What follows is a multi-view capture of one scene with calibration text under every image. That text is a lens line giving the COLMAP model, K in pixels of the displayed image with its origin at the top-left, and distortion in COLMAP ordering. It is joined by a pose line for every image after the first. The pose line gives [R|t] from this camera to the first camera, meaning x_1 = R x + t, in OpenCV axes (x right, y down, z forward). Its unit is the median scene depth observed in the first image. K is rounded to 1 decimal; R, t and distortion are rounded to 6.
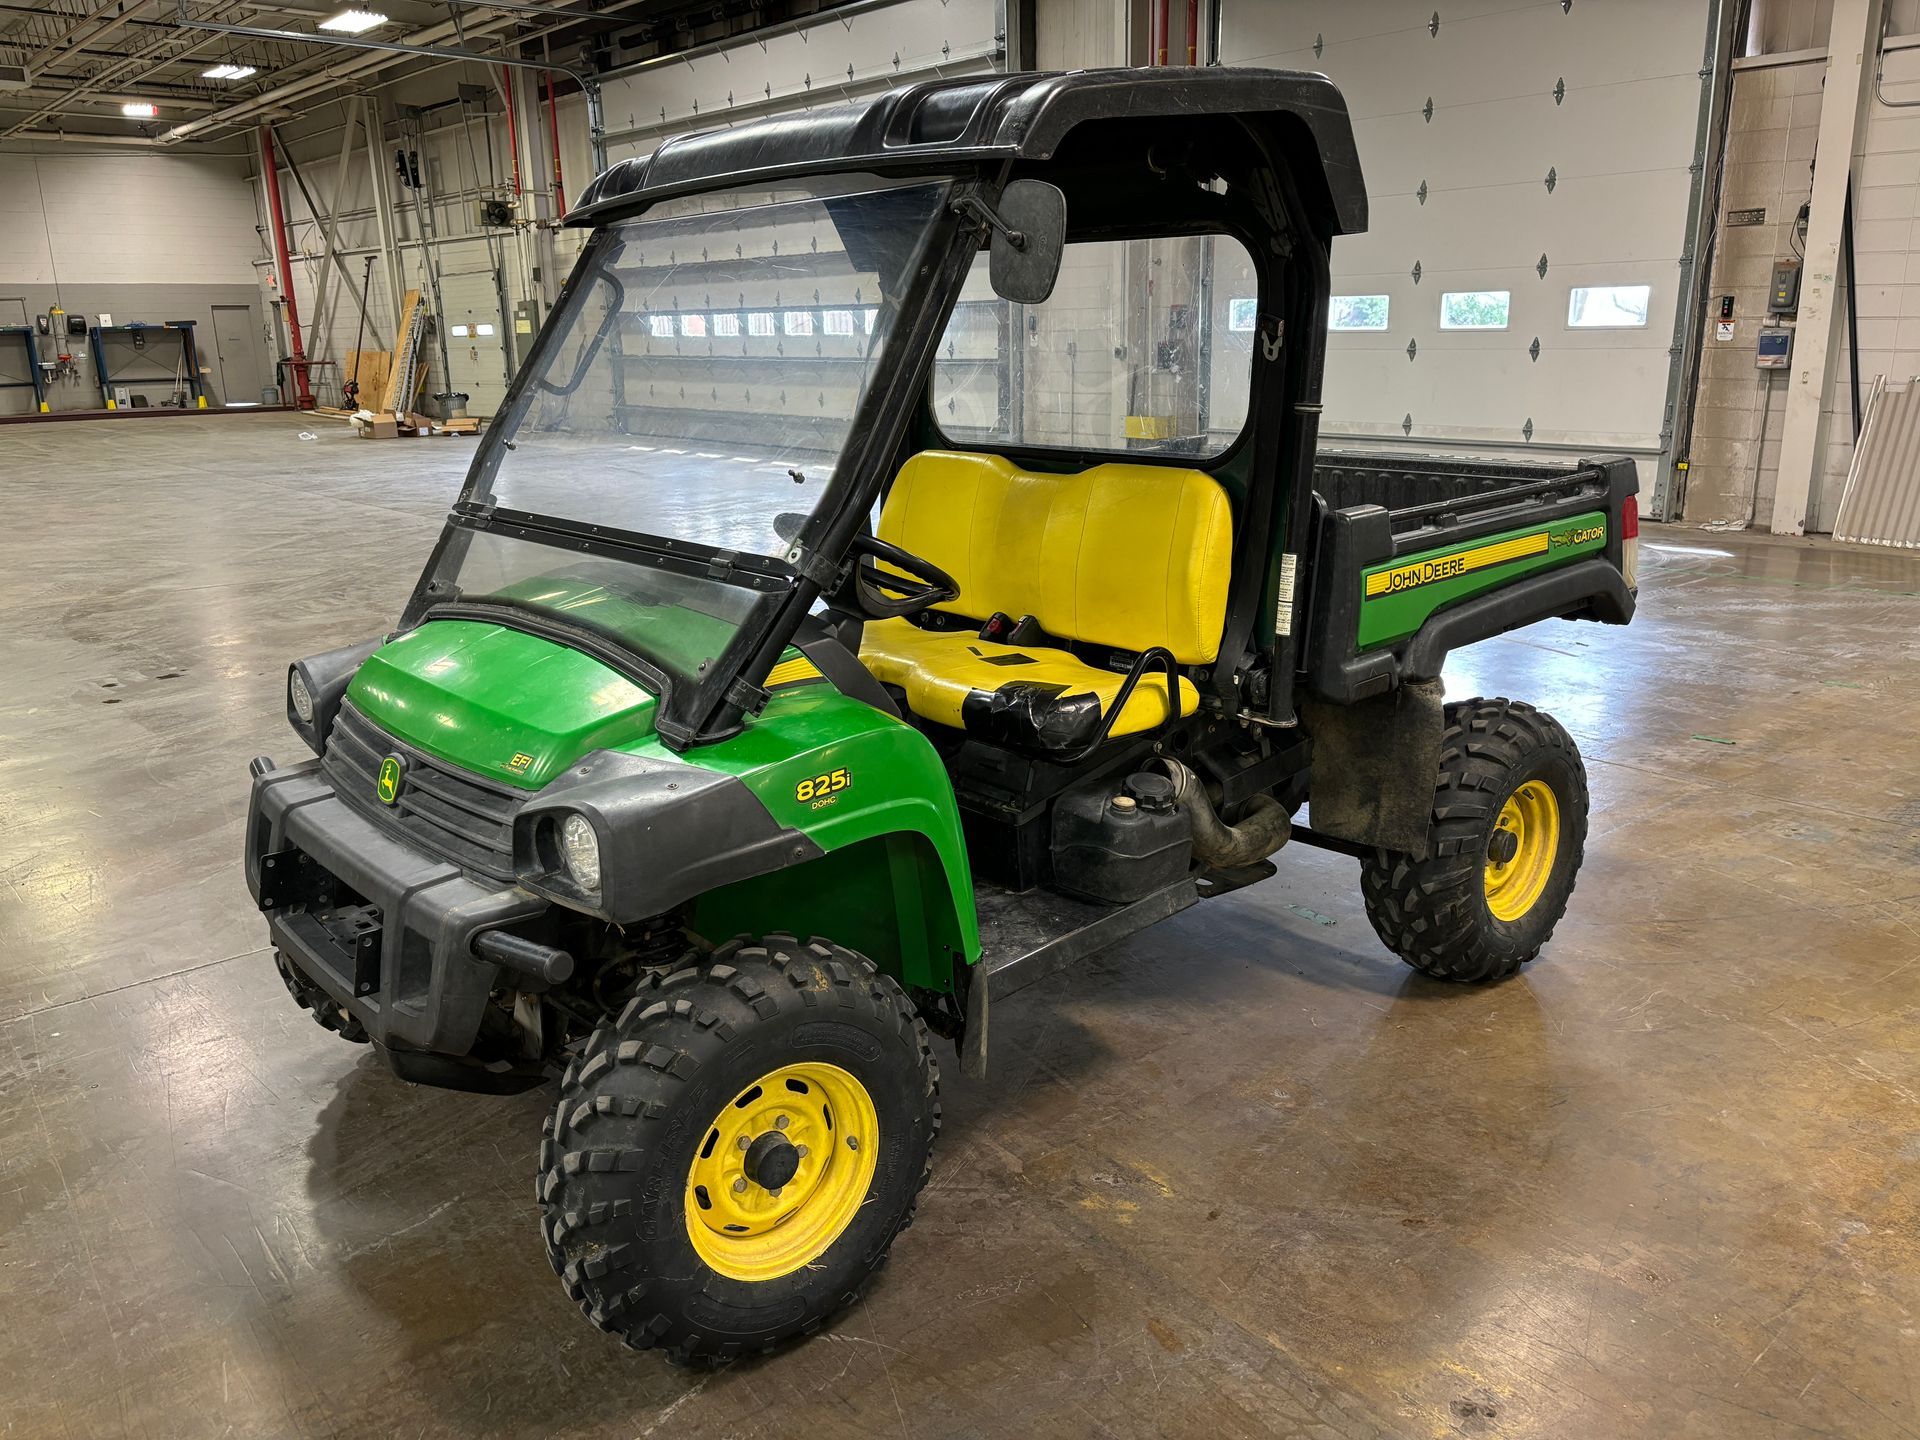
lens RADIAL K [[1470.7, 0, 960.0], [0, 1470.7, 720.0], [0, 0, 1]] dist [0.015778, 0.002842]
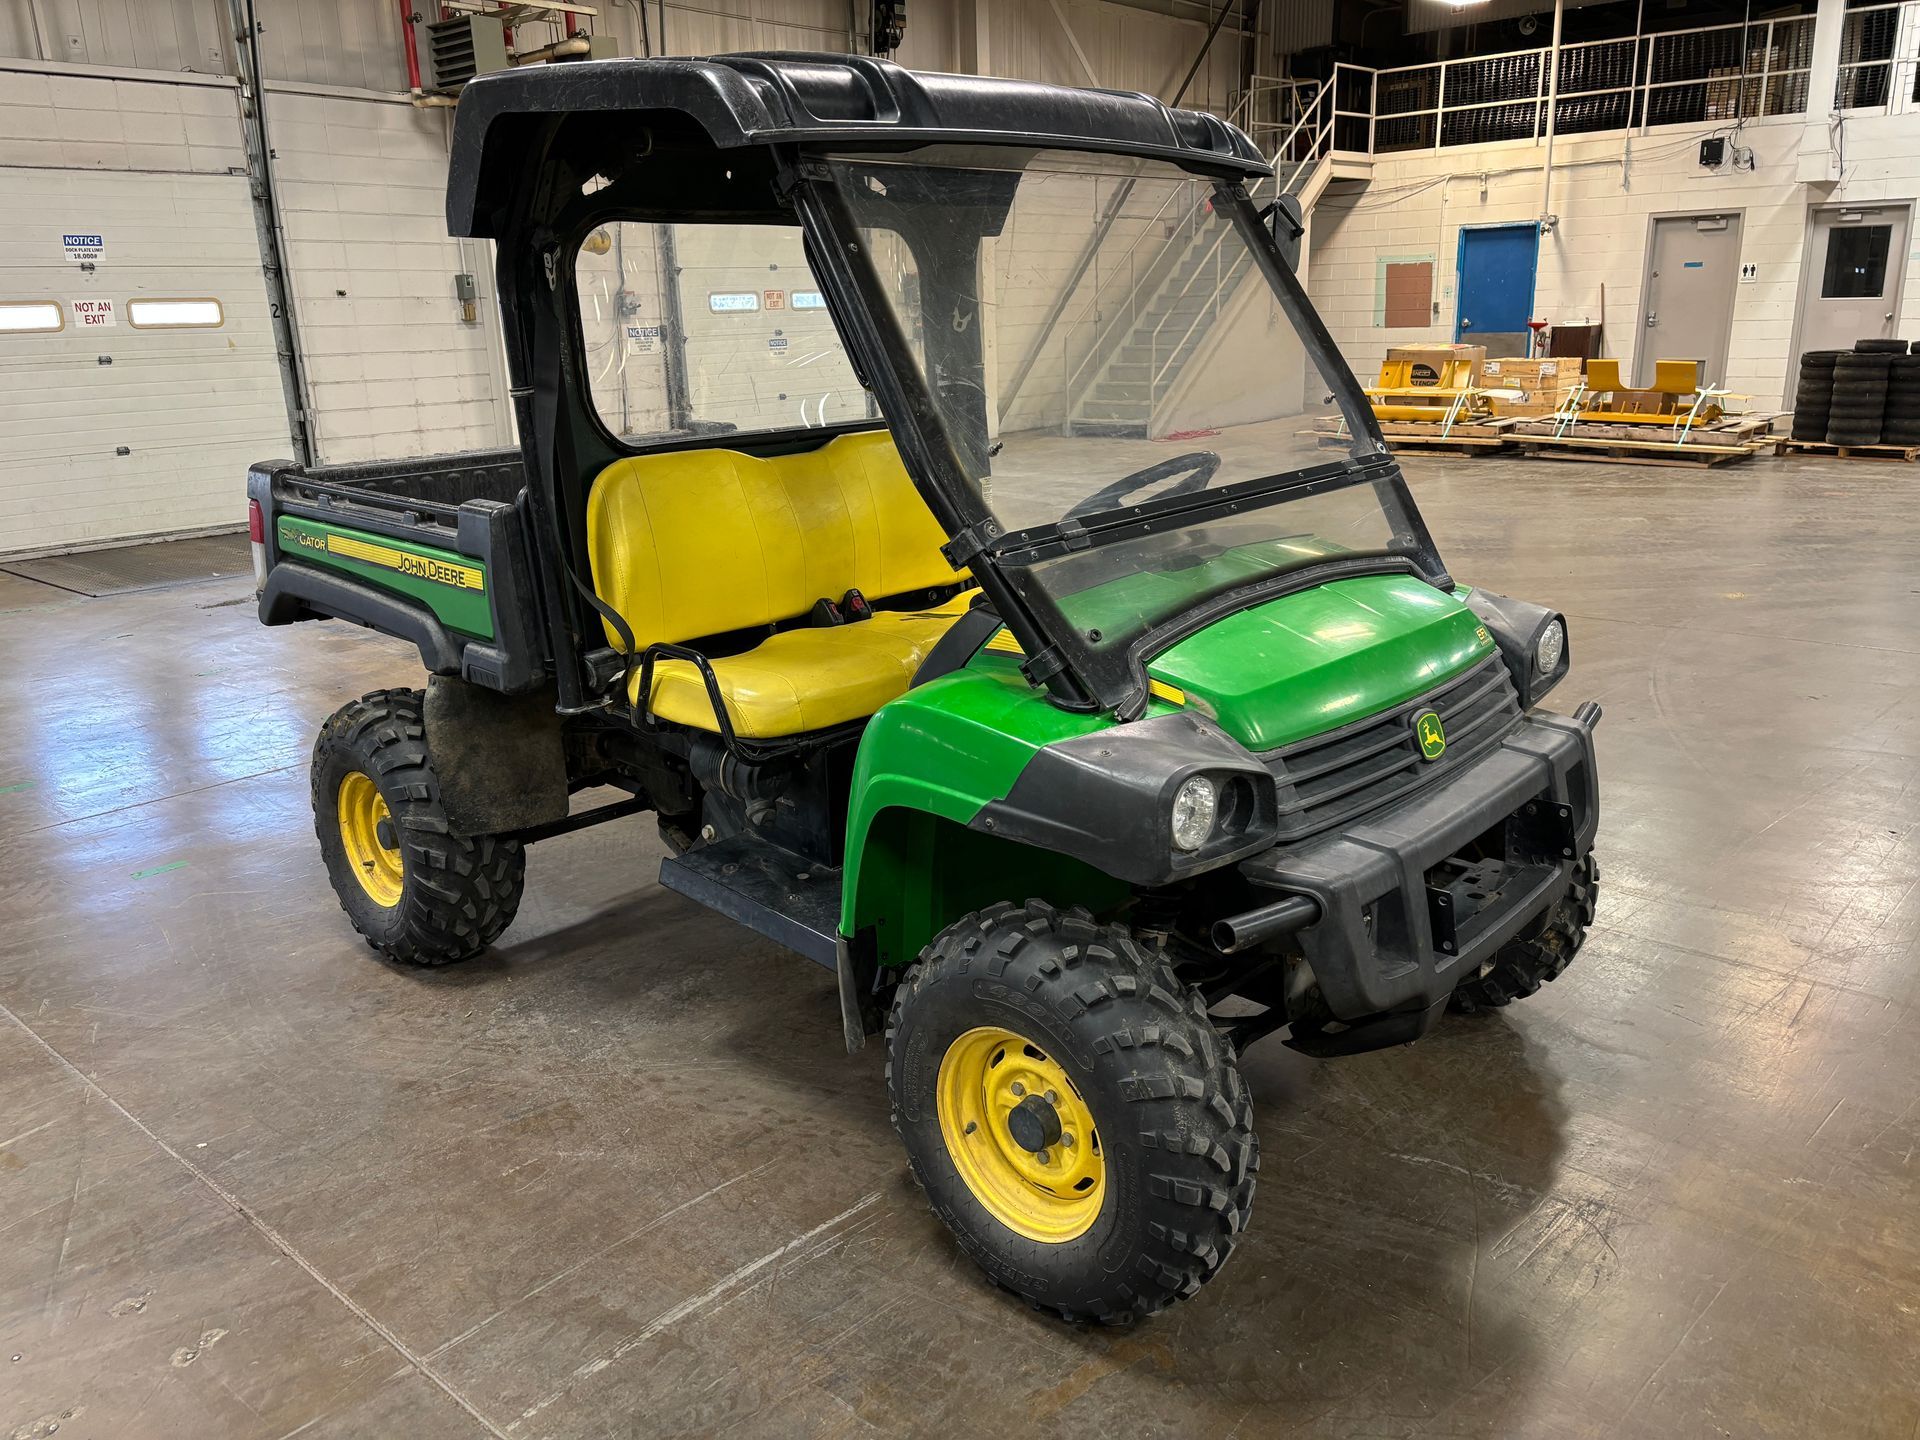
lens RADIAL K [[1435.7, 0, 976.9], [0, 1435.7, 721.5], [0, 0, 1]] dist [0.037826, -0.032701]
pose [[-0.128230, -0.256718, 0.957942, -1.062025], [0.288160, 0.914599, 0.283676, -0.275442], [-0.948958, 0.312416, -0.043303, 1.109422]]
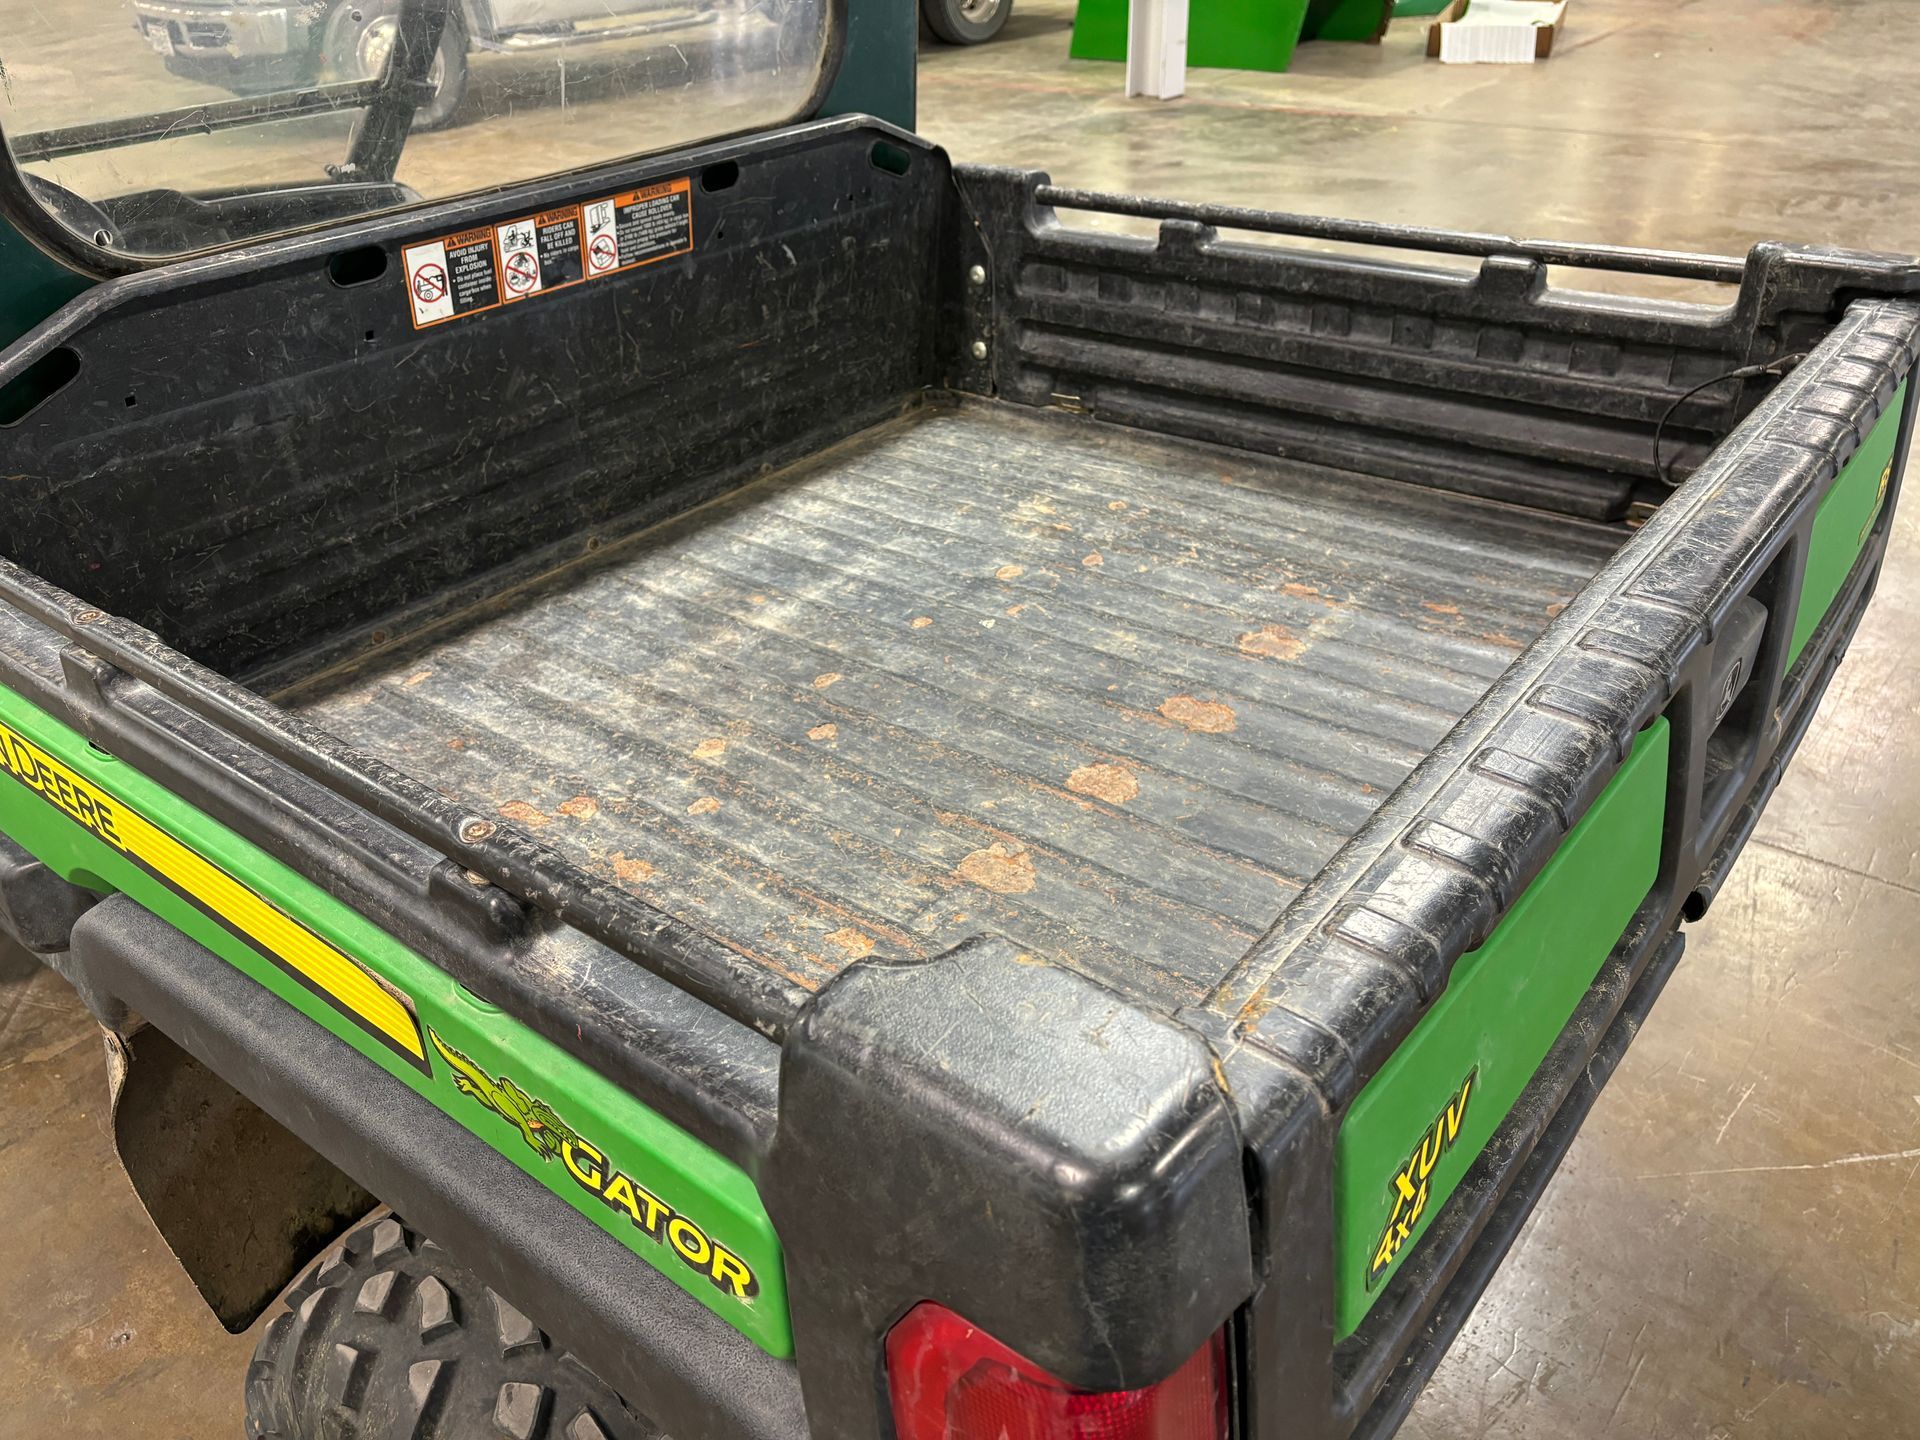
lens RADIAL K [[1472.4, 0, 980.9], [0, 1472.4, 707.0], [0, 0, 1]] dist [0.000319, -0.029451]
pose [[0.205137, 0.520051, -0.829136, 0.664005], [-0.236580, 0.848378, 0.473587, -0.337006], [0.949710, 0.099007, 0.297067, 1.153892]]
